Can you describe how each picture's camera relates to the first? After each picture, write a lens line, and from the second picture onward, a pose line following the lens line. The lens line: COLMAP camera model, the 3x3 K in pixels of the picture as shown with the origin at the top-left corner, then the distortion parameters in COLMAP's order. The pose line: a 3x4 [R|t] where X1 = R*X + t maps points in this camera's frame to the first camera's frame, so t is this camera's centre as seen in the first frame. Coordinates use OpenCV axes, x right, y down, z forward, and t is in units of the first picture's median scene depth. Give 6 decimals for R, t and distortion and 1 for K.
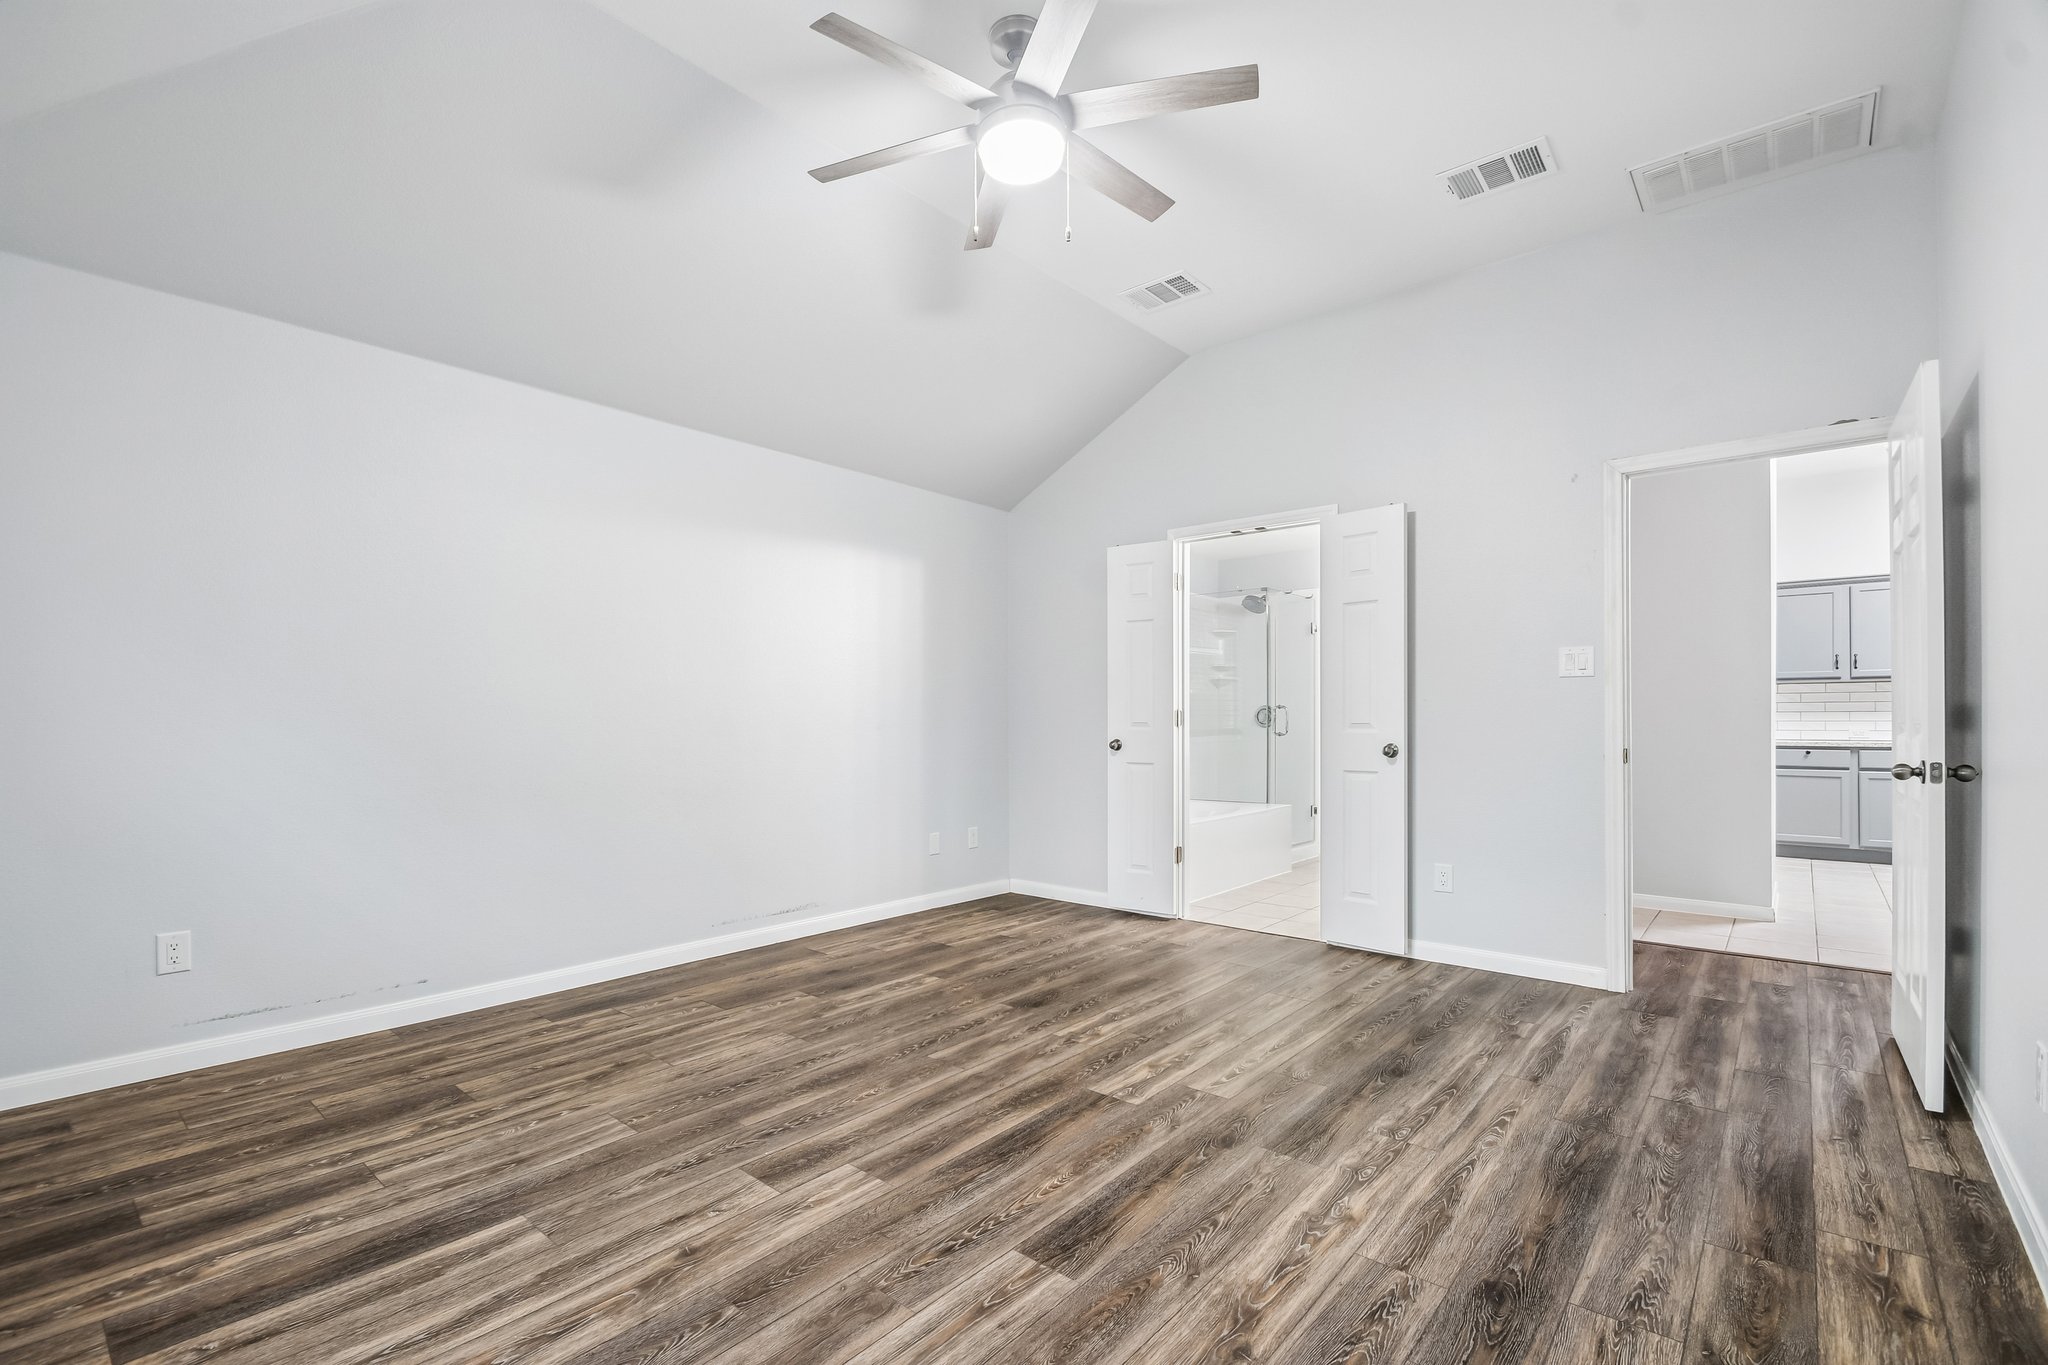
lens RADIAL K [[912.8, 0, 1032.7], [0, 912.8, 712.0], [0, 0, 1]] dist [-0.017909, -0.002656]
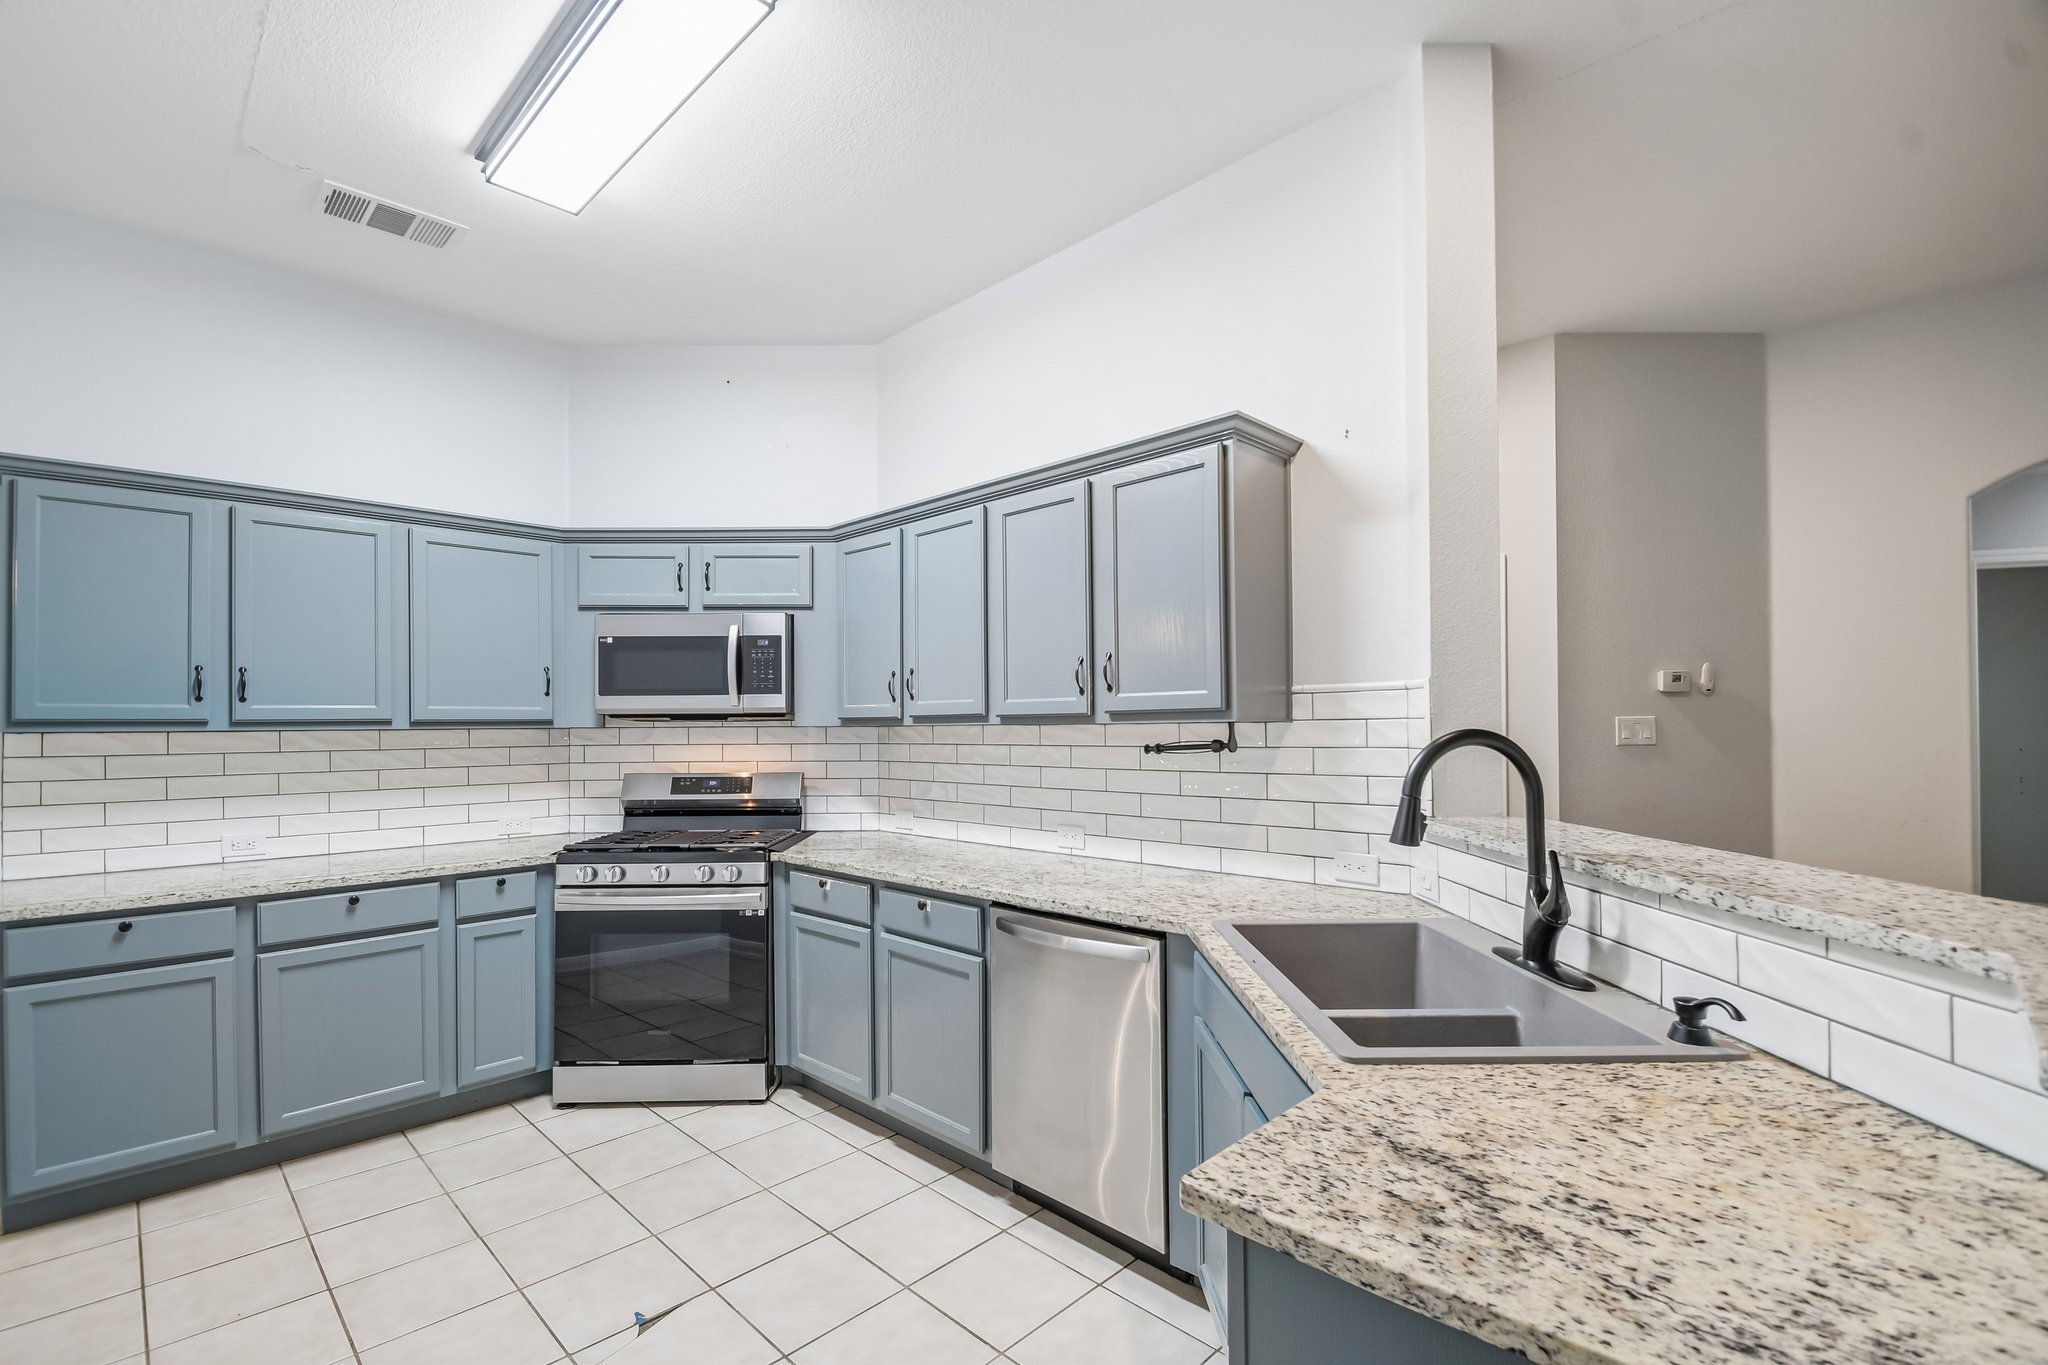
lens RADIAL K [[912.8, 0, 1080.8], [0, 912.8, 740.9], [0, 0, 1]] dist [-0.017909, -0.002656]
pose [[0.061338, 0.000128, 0.998117, 0.528858], [0.005595, 0.999984, -0.000472, -0.027614], [-0.998101, 0.005613, 0.061337, 0.590543]]
